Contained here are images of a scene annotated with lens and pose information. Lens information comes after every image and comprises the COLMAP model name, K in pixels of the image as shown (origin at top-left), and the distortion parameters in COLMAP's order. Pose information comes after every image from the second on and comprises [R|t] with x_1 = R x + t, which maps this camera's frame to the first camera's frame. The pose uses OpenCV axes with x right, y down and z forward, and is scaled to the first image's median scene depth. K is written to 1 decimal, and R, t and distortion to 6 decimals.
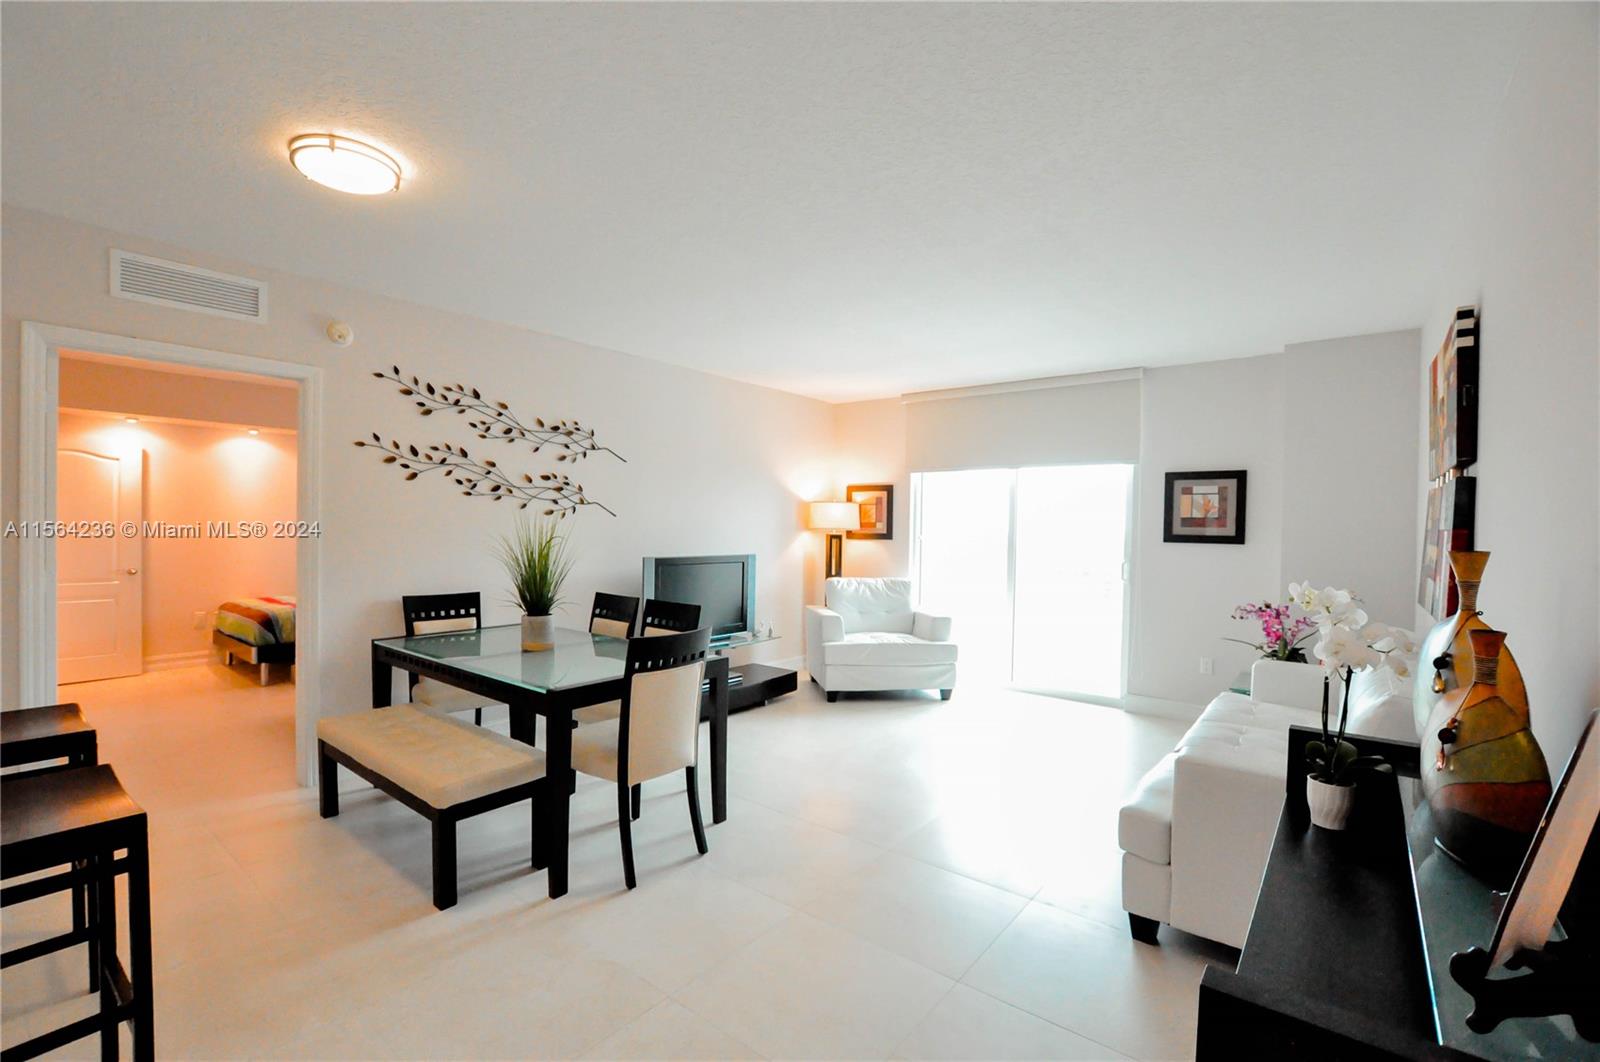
lens RADIAL K [[718.4, 0, 766.3], [0, 718.4, 541.5], [0, 0, 1]] dist [-0.033207, 0.001720]
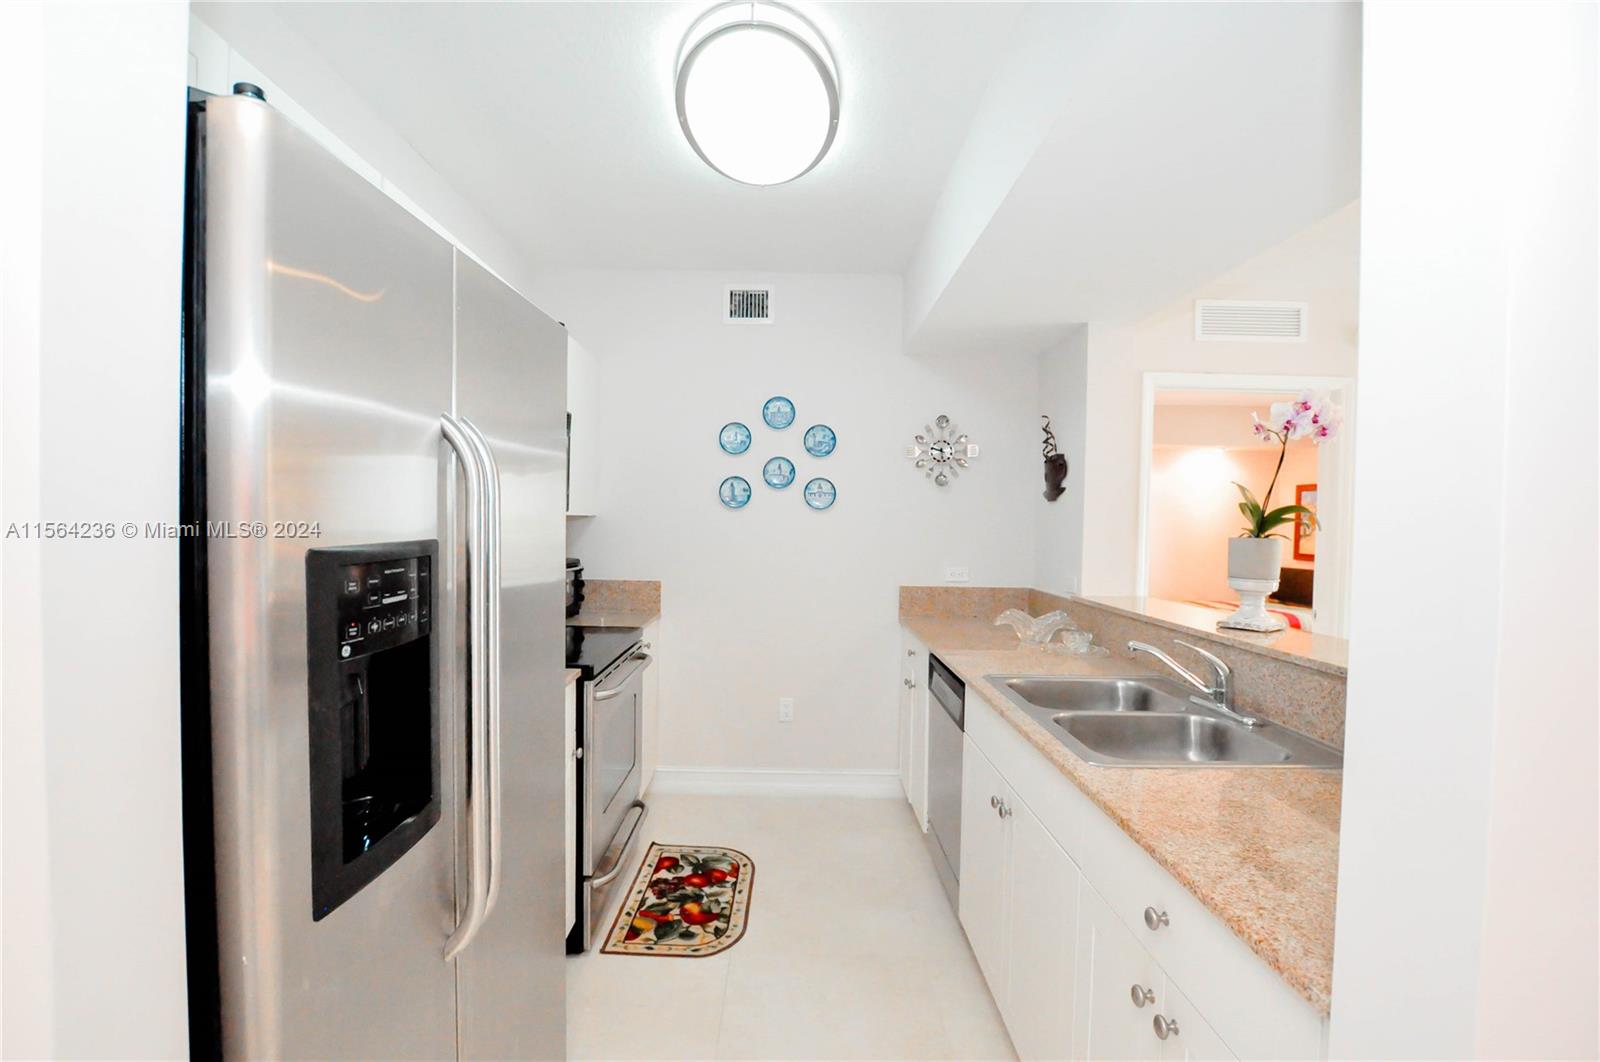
lens RADIAL K [[718.4, 0, 799.3], [0, 718.4, 543.4], [0, 0, 1]] dist [-0.033207, 0.001720]
pose [[0.627844, 0.017473, -0.778143, -0.290393], [-0.020716, 0.999769, 0.005735, -0.003272], [0.778064, 0.012519, 0.628061, -0.177388]]
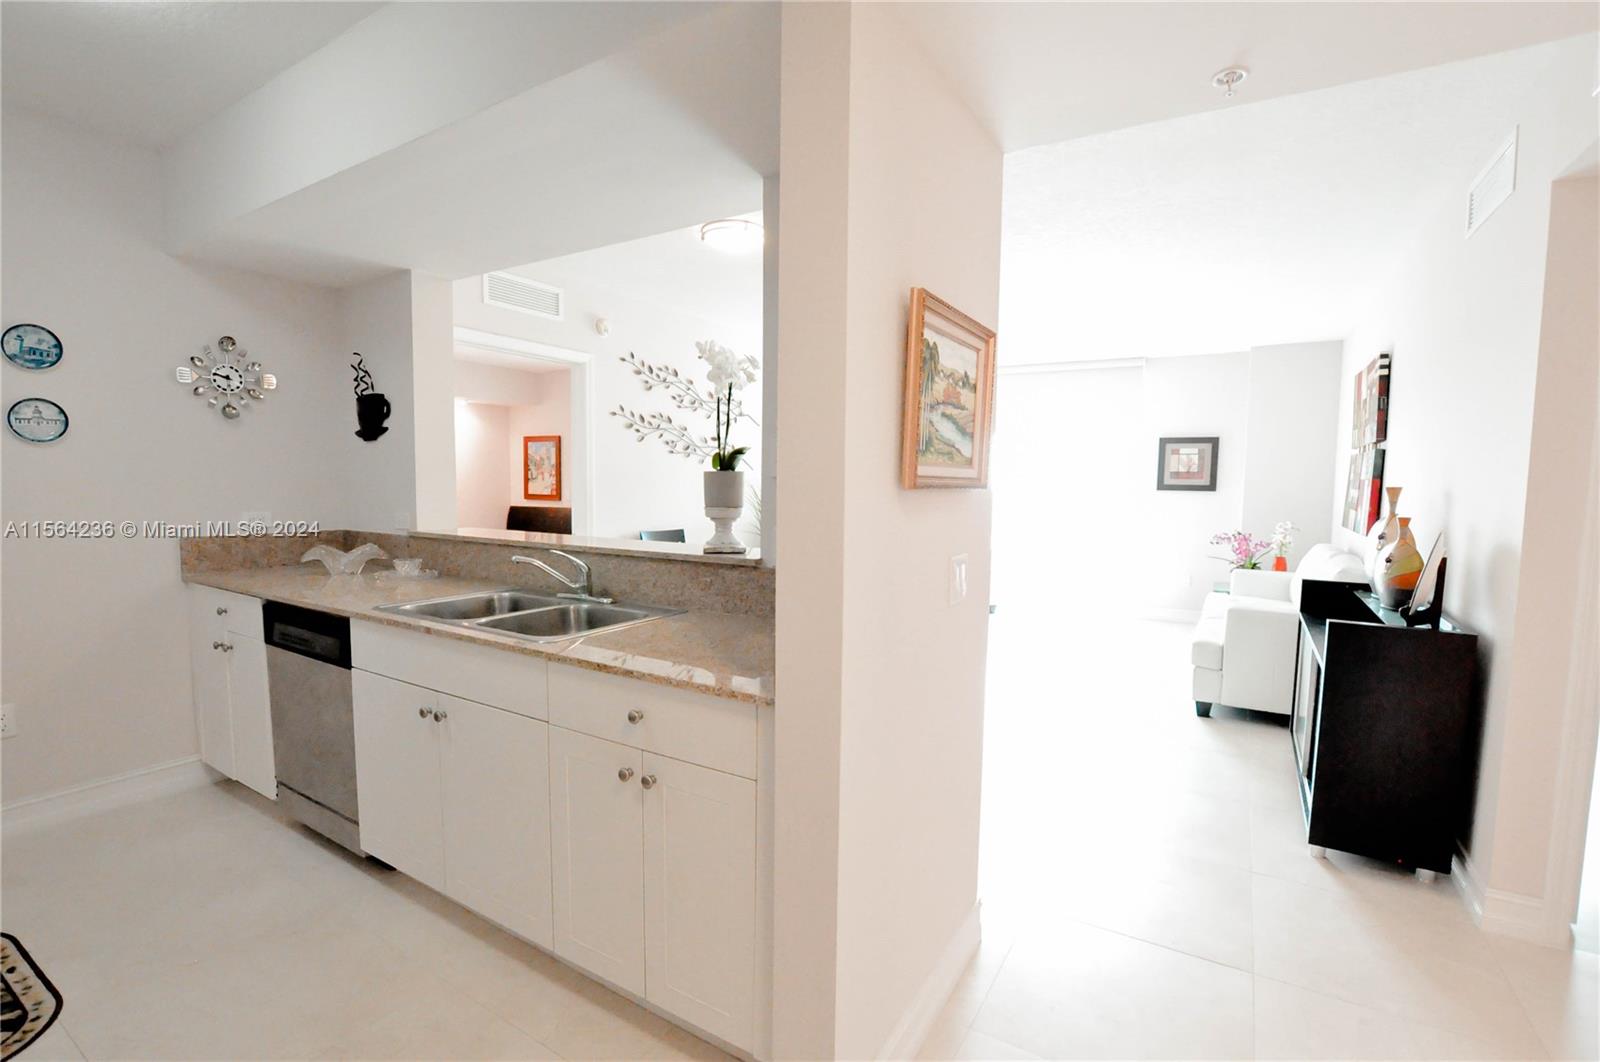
lens RADIAL K [[718.4, 0, 789.4], [0, 718.4, 541.5], [0, 0, 1]] dist [-0.033207, 0.001720]
pose [[0.991871, -0.011743, 0.126702, -0.368991], [0.003581, 0.997914, 0.064456, 0.010930], [-0.127194, -0.063478, 0.989844, -0.305268]]
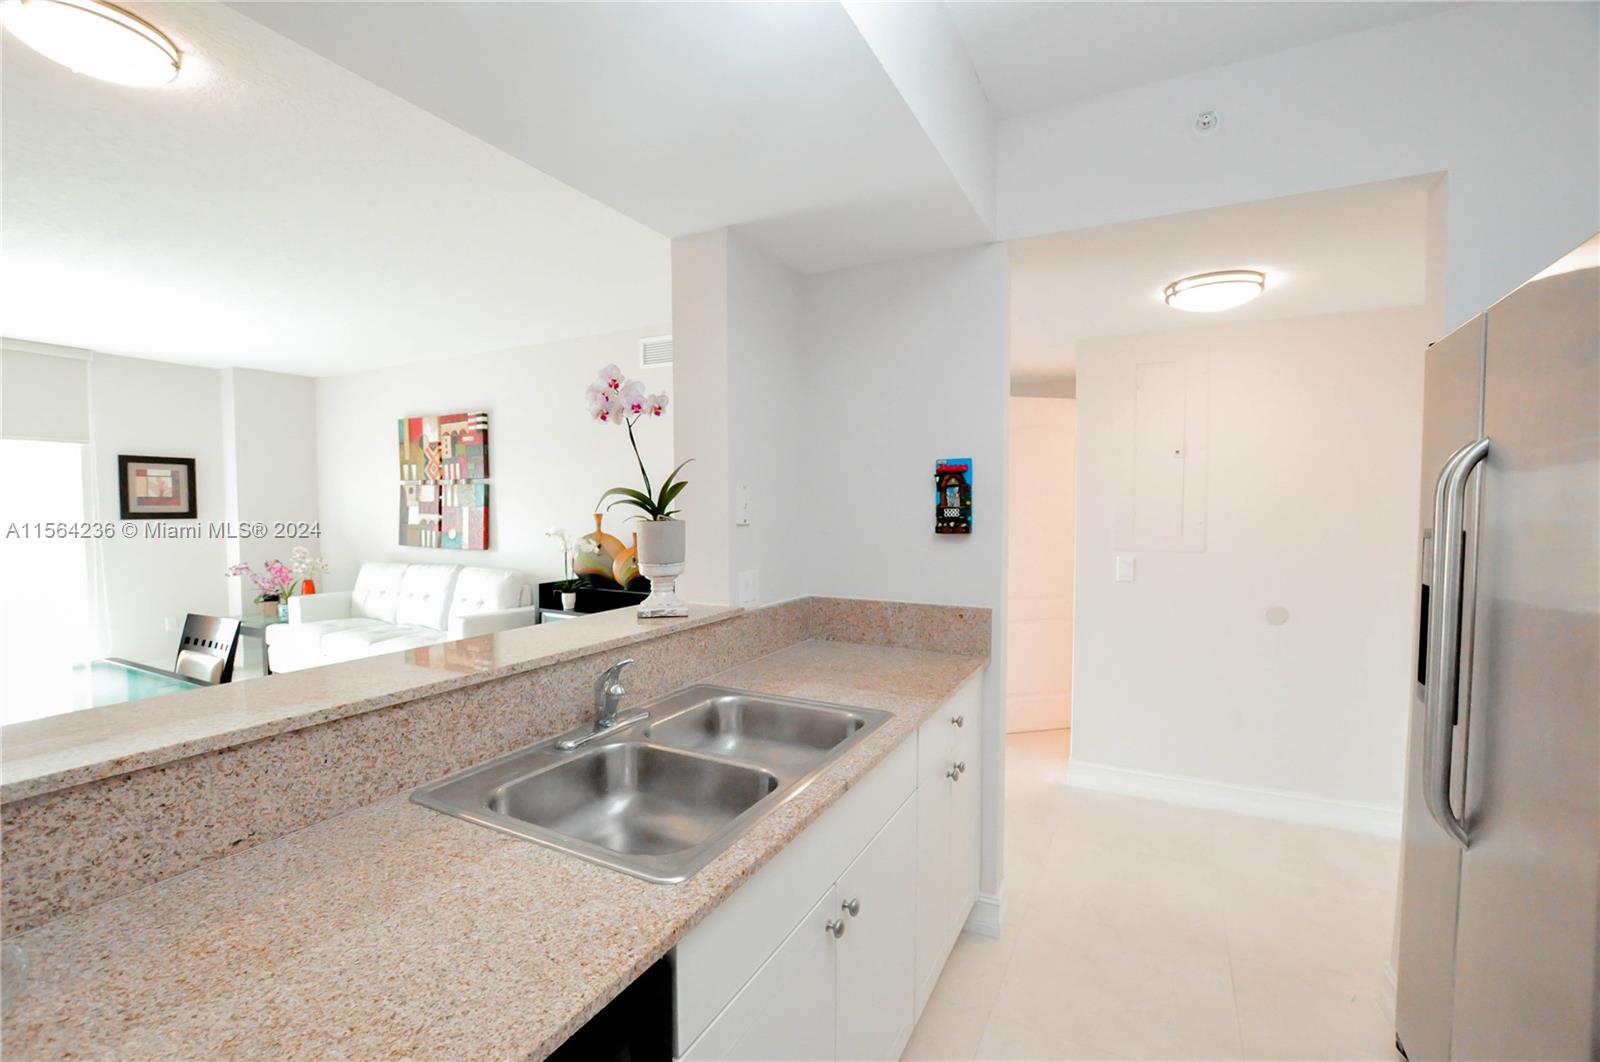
lens RADIAL K [[718.4, 0, 788.3], [0, 718.4, 533.2], [0, 0, 1]] dist [-0.033207, 0.001720]
pose [[-0.201317, -0.051058, 0.978195, -0.827437], [0.018779, 0.998256, 0.055970, -0.023055], [-0.979346, 0.029637, -0.200007, 0.272262]]
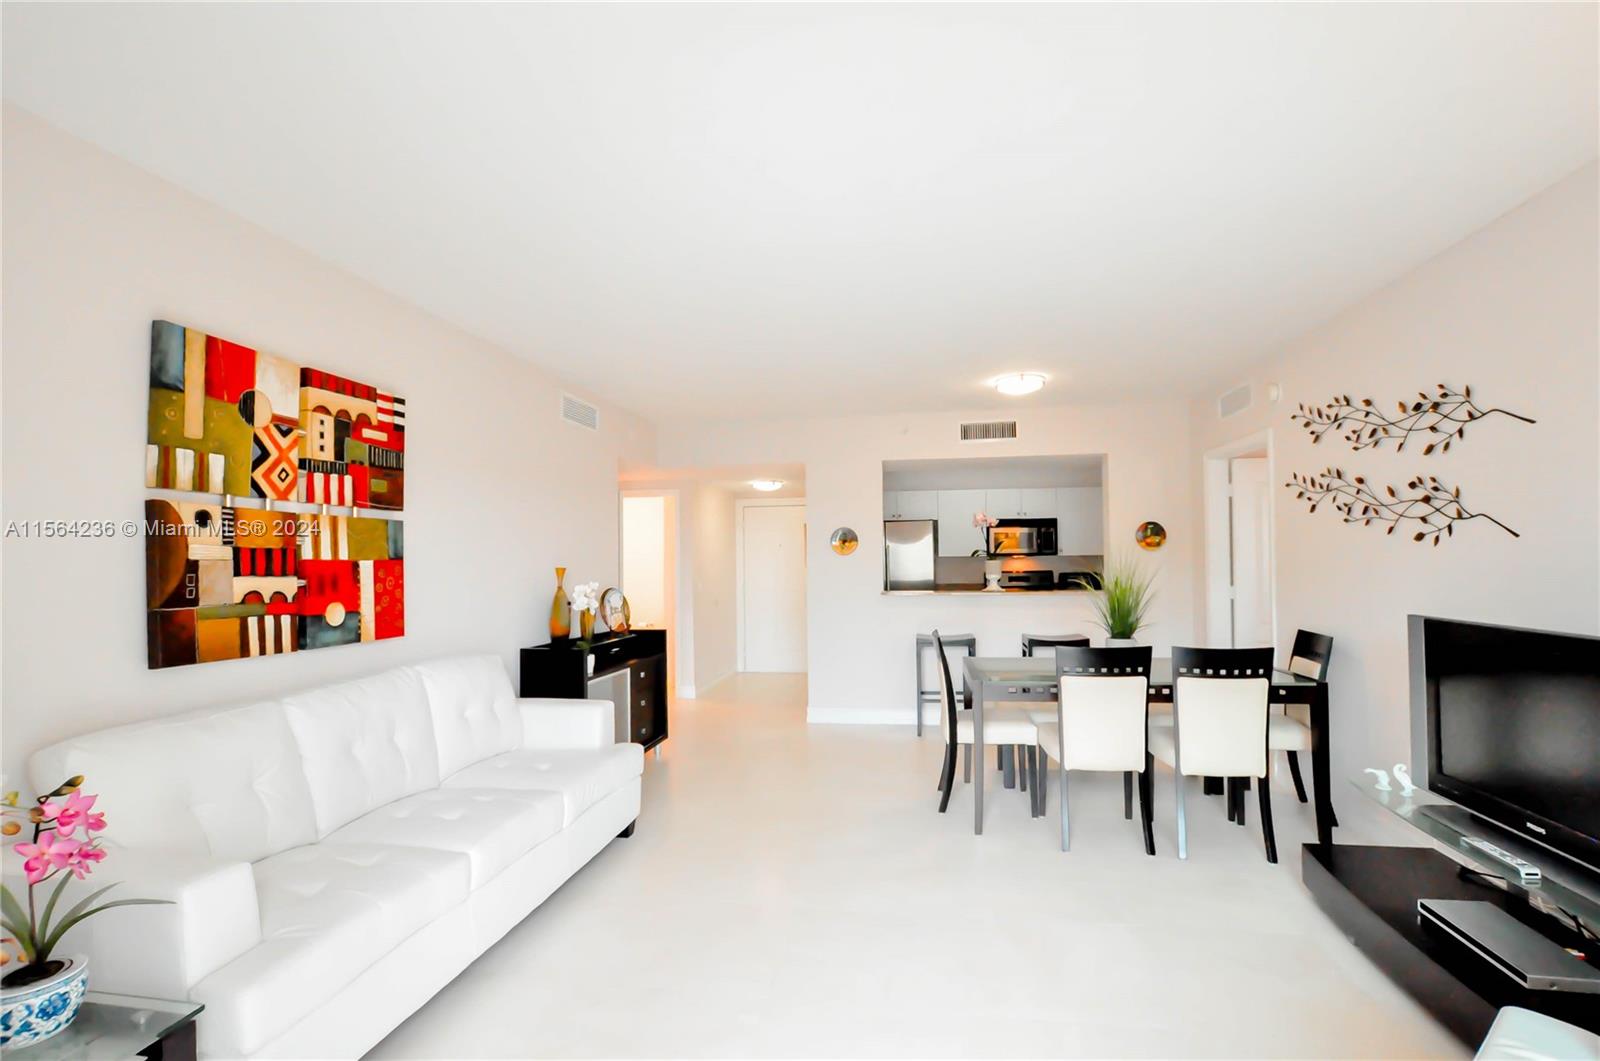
lens RADIAL K [[718.4, 0, 801.0], [0, 718.4, 545.5], [0, 0, 1]] dist [-0.033207, 0.001720]
pose [[-0.873729, -0.014319, -0.486202, 0.545545], [-0.011589, 0.999896, -0.008620, -0.022536], [0.486275, -0.001897, -0.873804, 1.397707]]
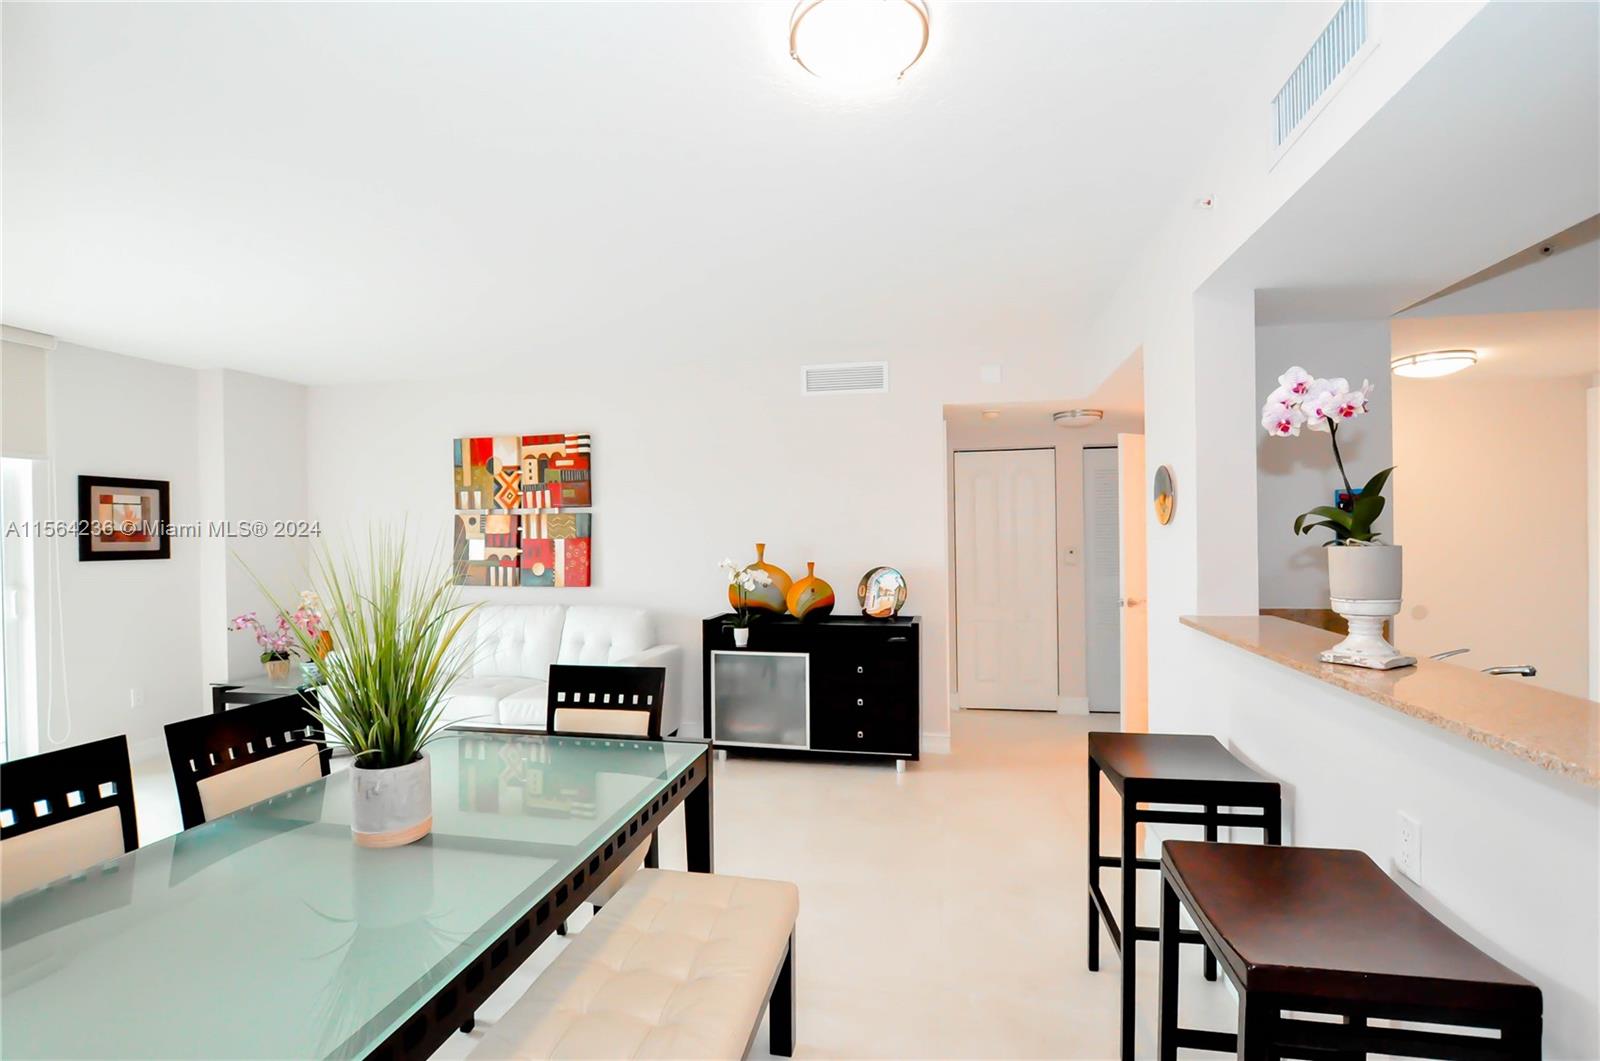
lens RADIAL K [[718.4, 0, 797.8], [0, 718.4, 529.1], [0, 0, 1]] dist [-0.033207, 0.001720]
pose [[-0.479845, 0.000740, 0.877353, -0.636911], [0.025852, 0.999577, 0.013295, -0.030602], [-0.876973, 0.029061, -0.479661, 0.809387]]
